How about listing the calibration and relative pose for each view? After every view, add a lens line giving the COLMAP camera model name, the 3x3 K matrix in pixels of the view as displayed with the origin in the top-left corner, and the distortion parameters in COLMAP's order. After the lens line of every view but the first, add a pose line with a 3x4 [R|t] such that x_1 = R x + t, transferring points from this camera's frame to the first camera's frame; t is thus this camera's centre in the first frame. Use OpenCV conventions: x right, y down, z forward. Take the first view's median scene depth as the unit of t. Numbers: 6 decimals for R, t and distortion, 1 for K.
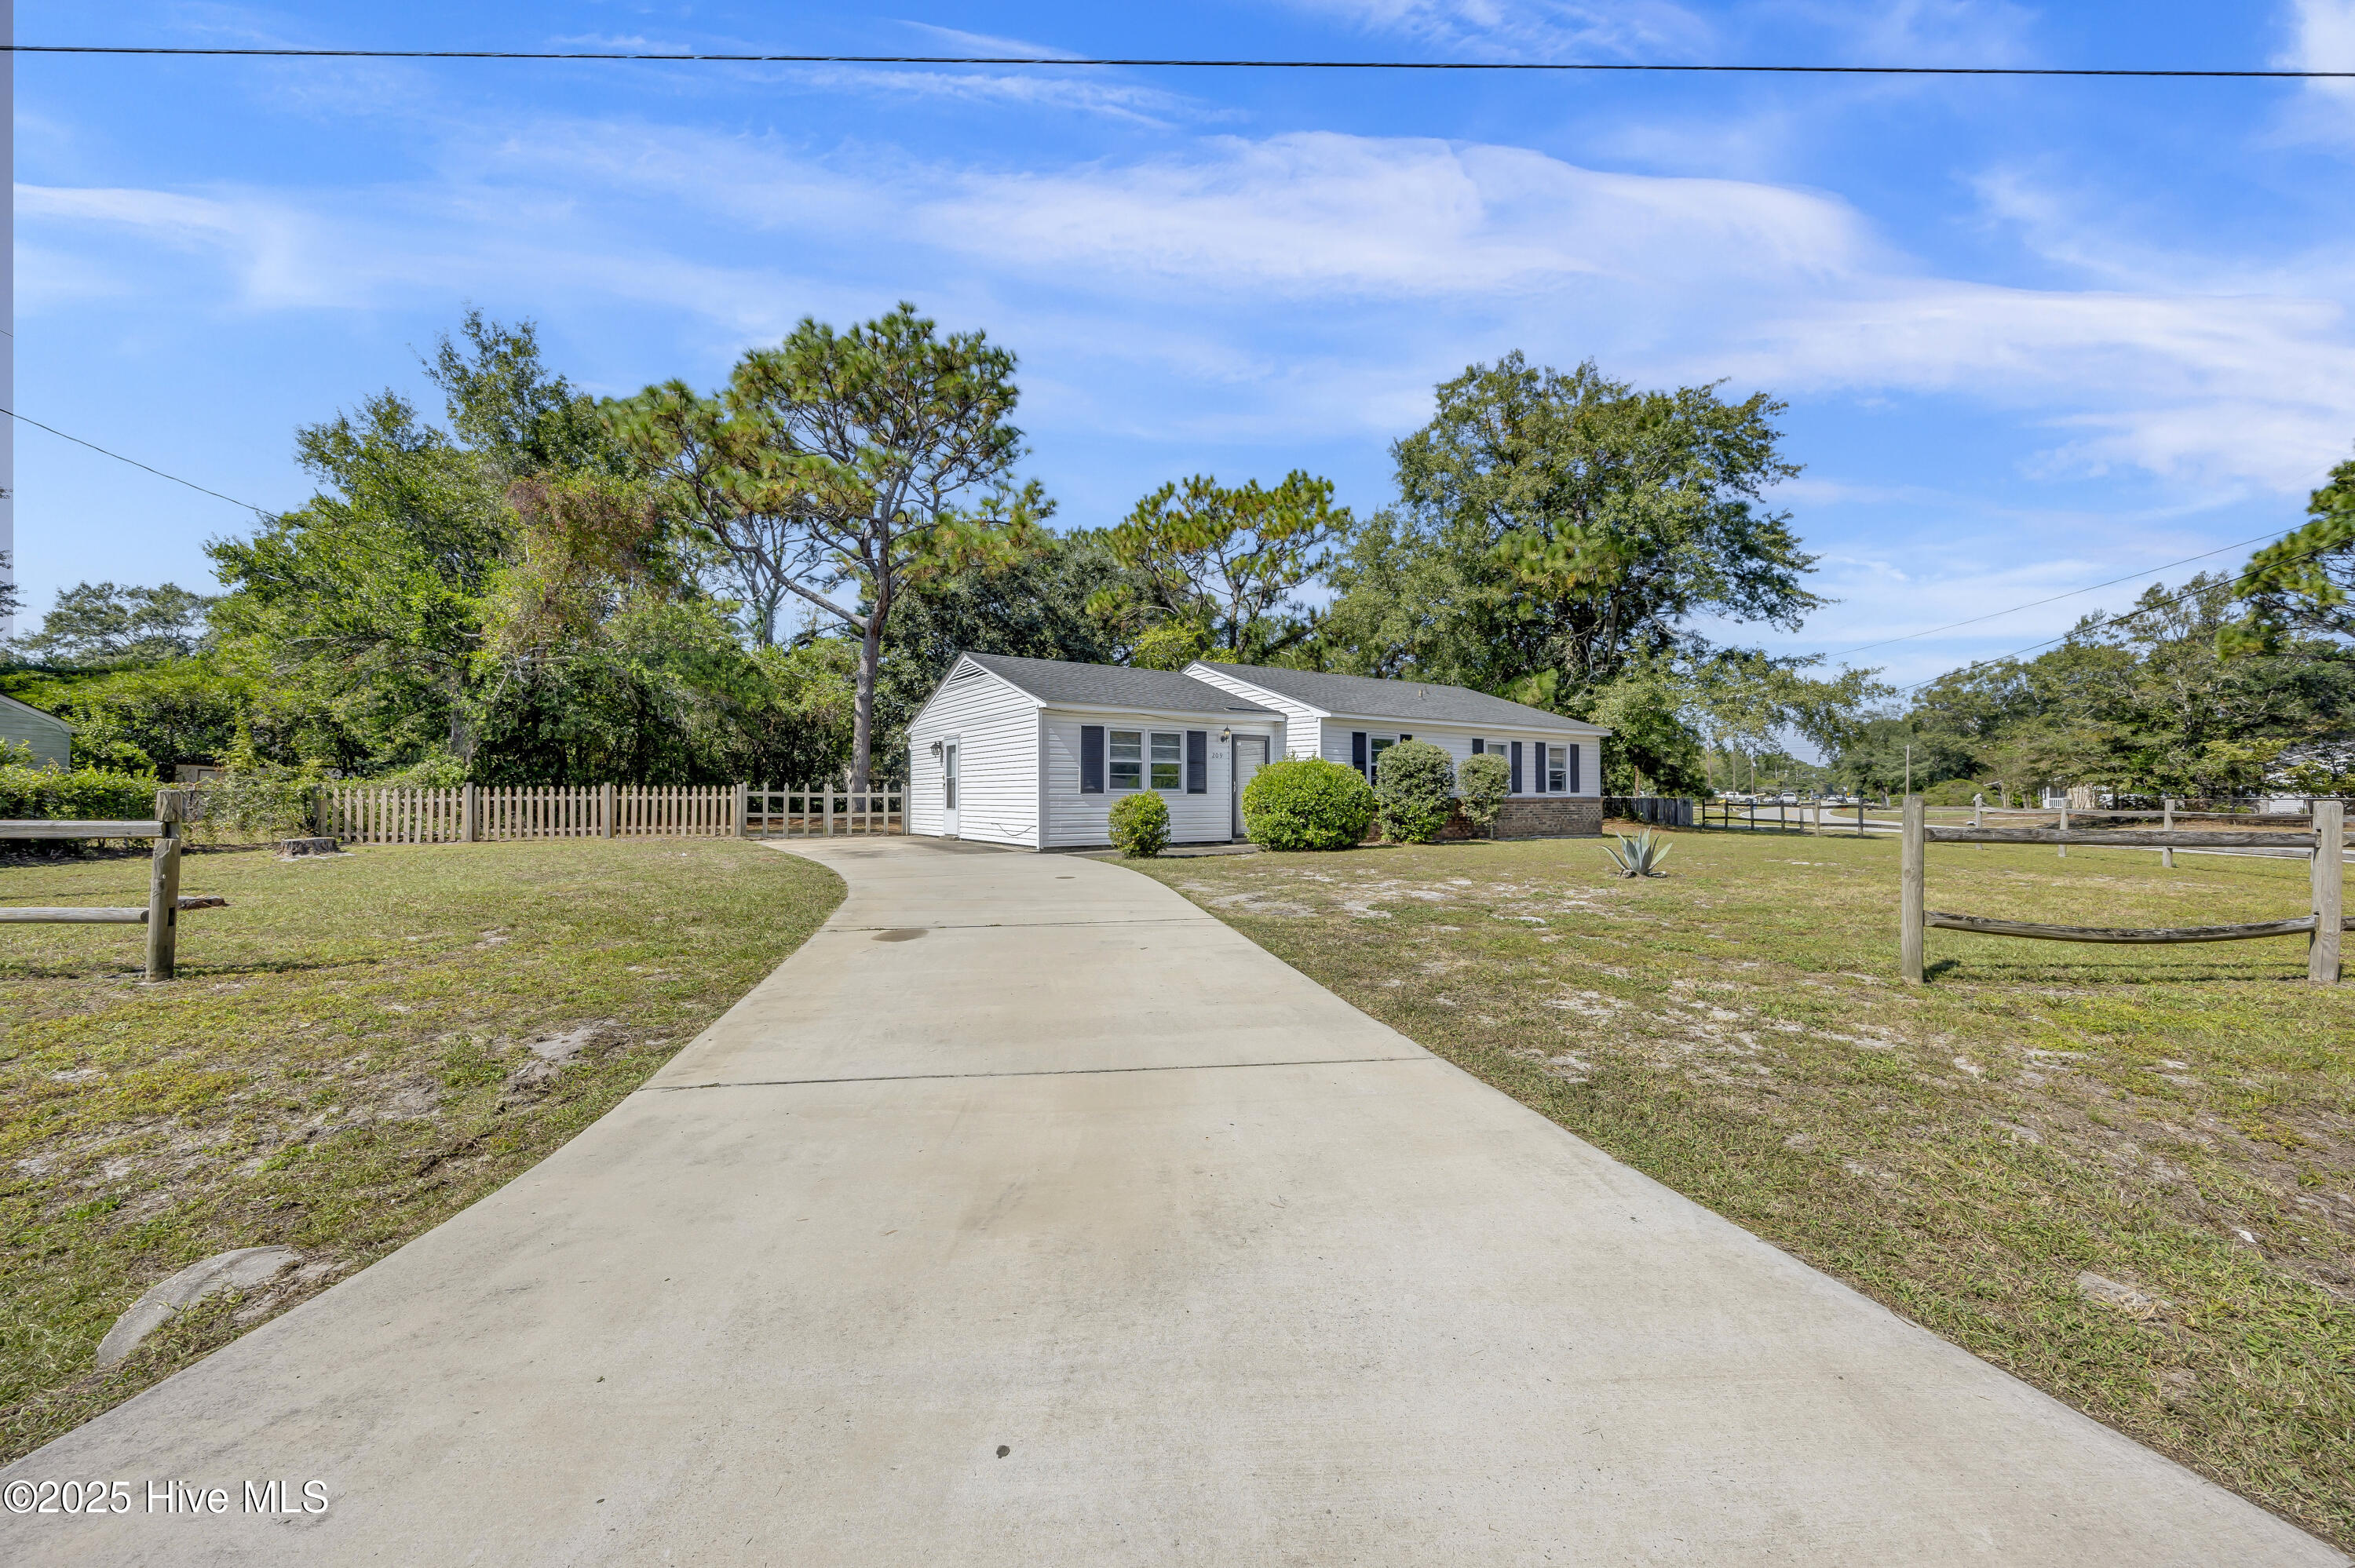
lens RADIAL K [[918.3, 0, 1187.8], [0, 918.3, 783.2], [0, 0, 1]] dist [-0.003503, 0.000157]
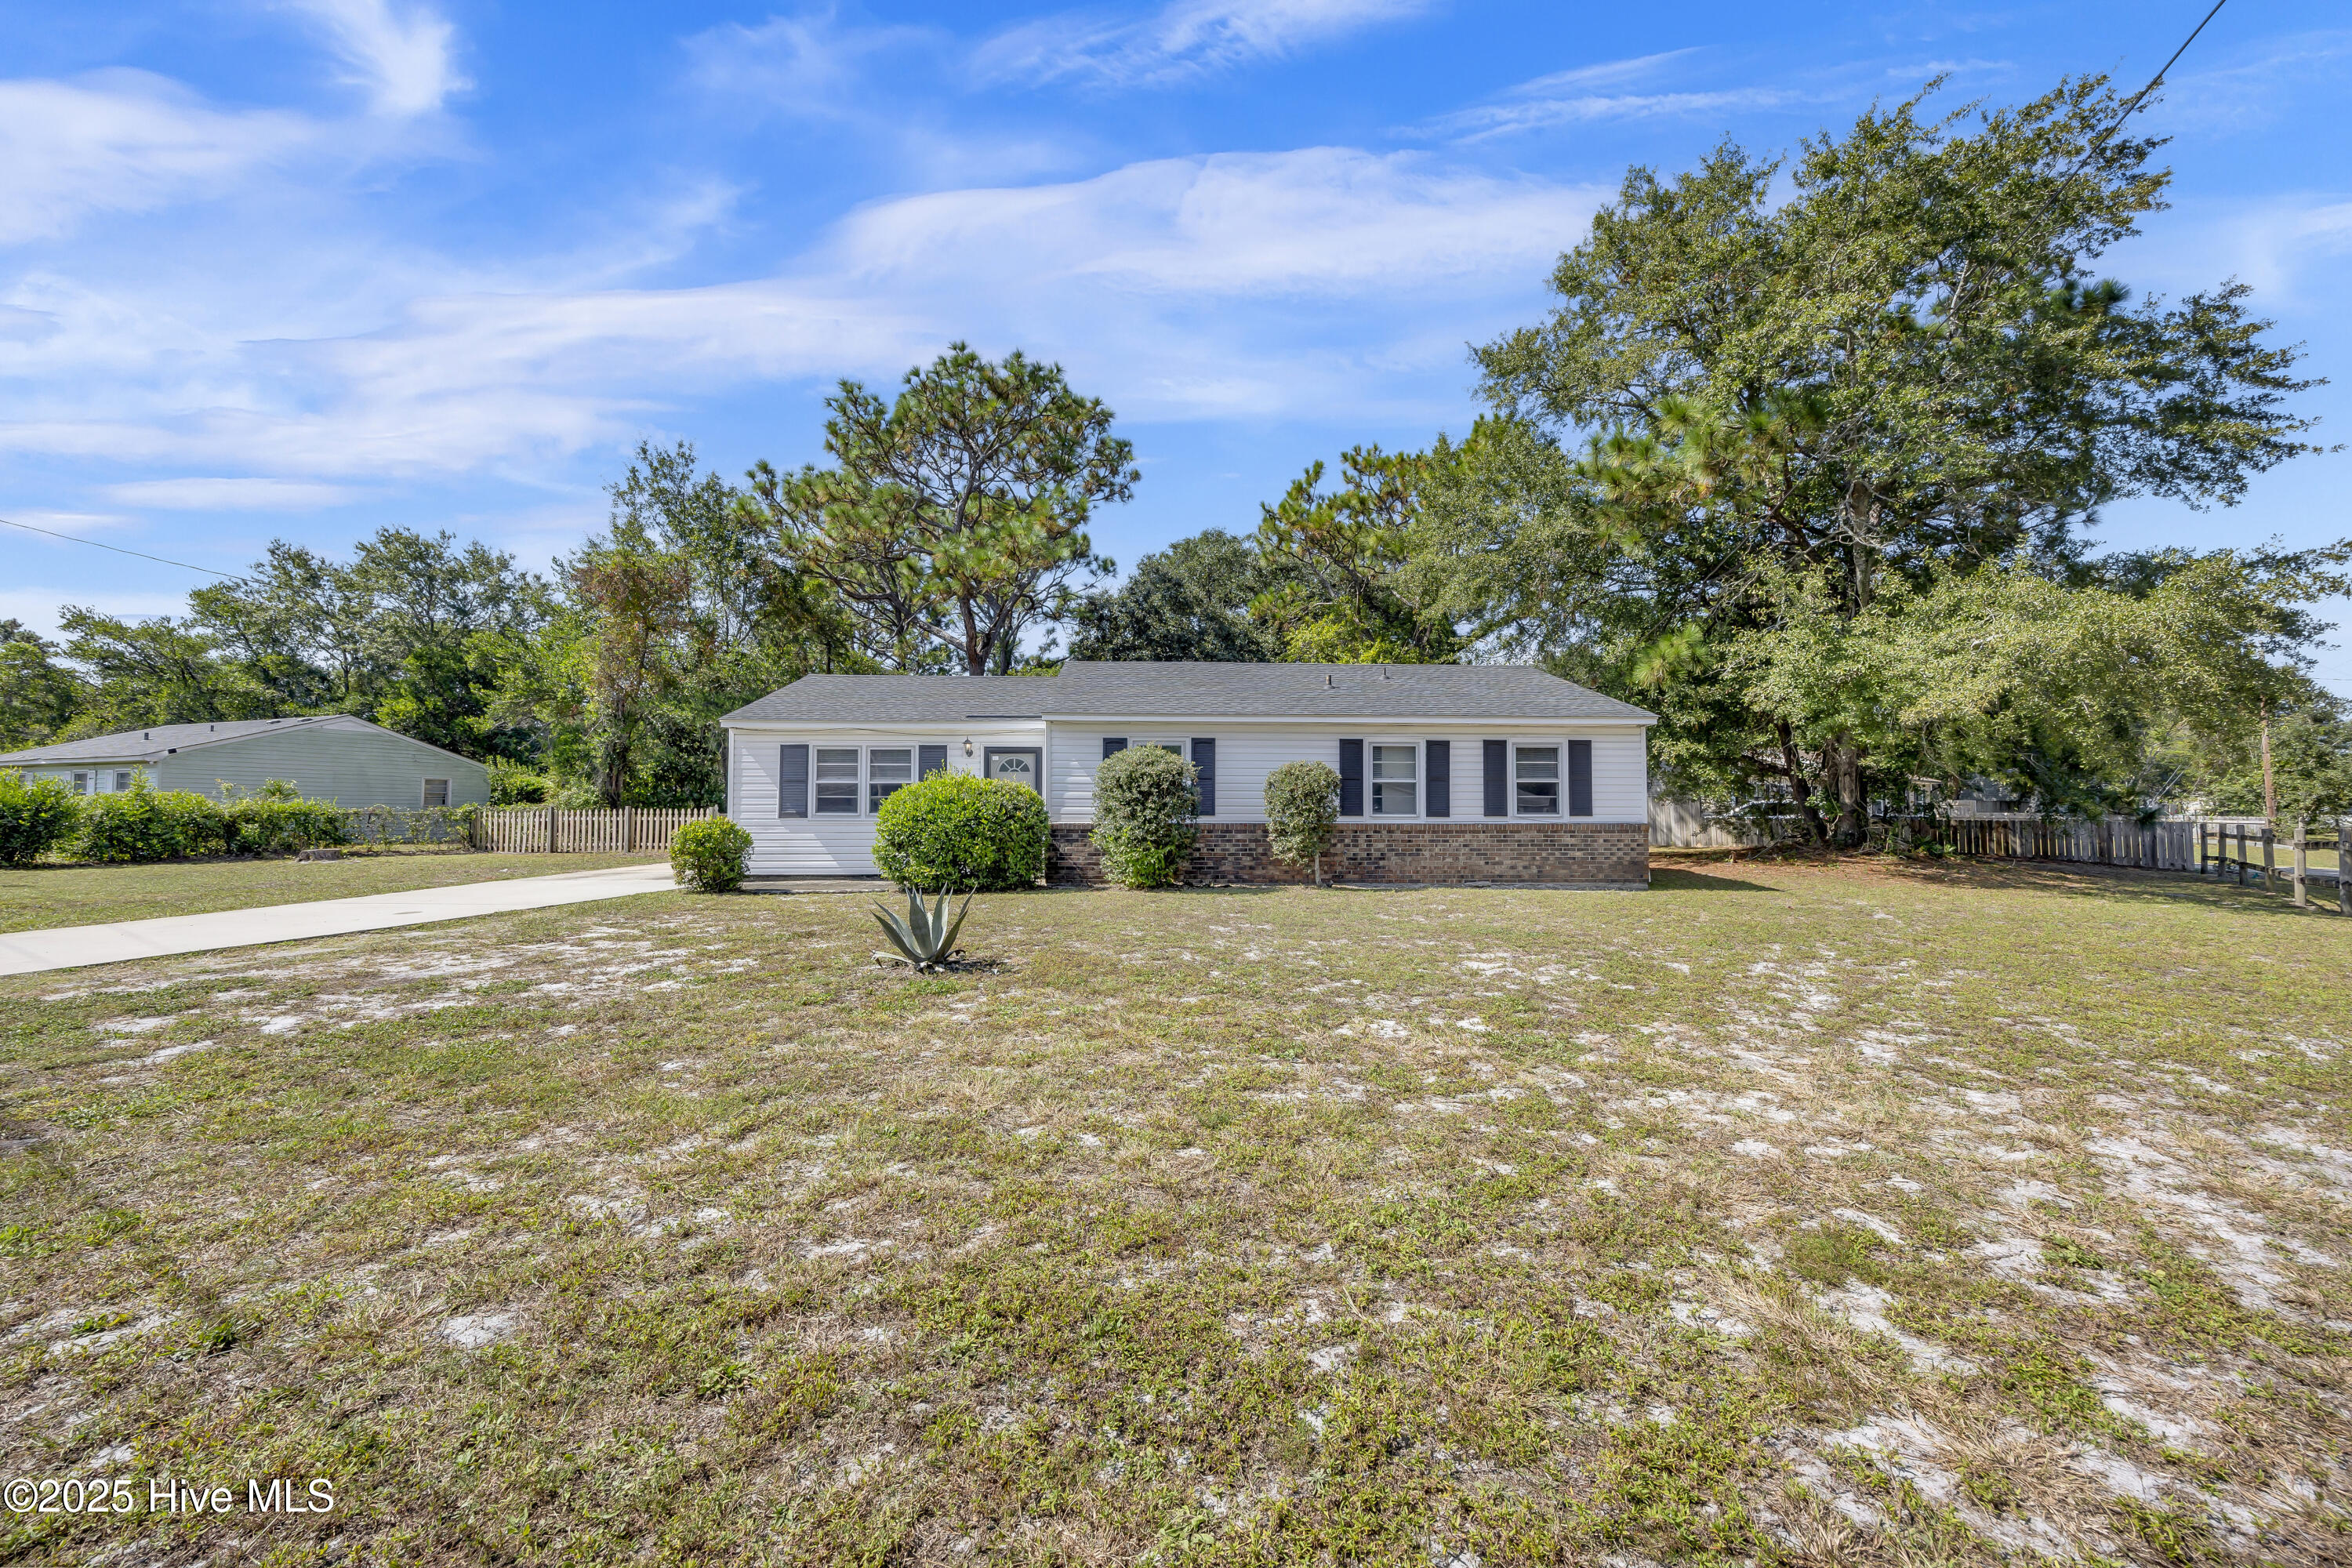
lens RADIAL K [[917.2, 0, 1172.2], [0, 917.2, 788.7], [0, 0, 1]] dist [-0.003503, 0.000157]
pose [[0.847338, -0.013660, -0.530878, 0.644659], [0.004378, 0.999815, -0.018738, 0.001614], [0.531036, 0.013553, 0.847241, 0.374259]]
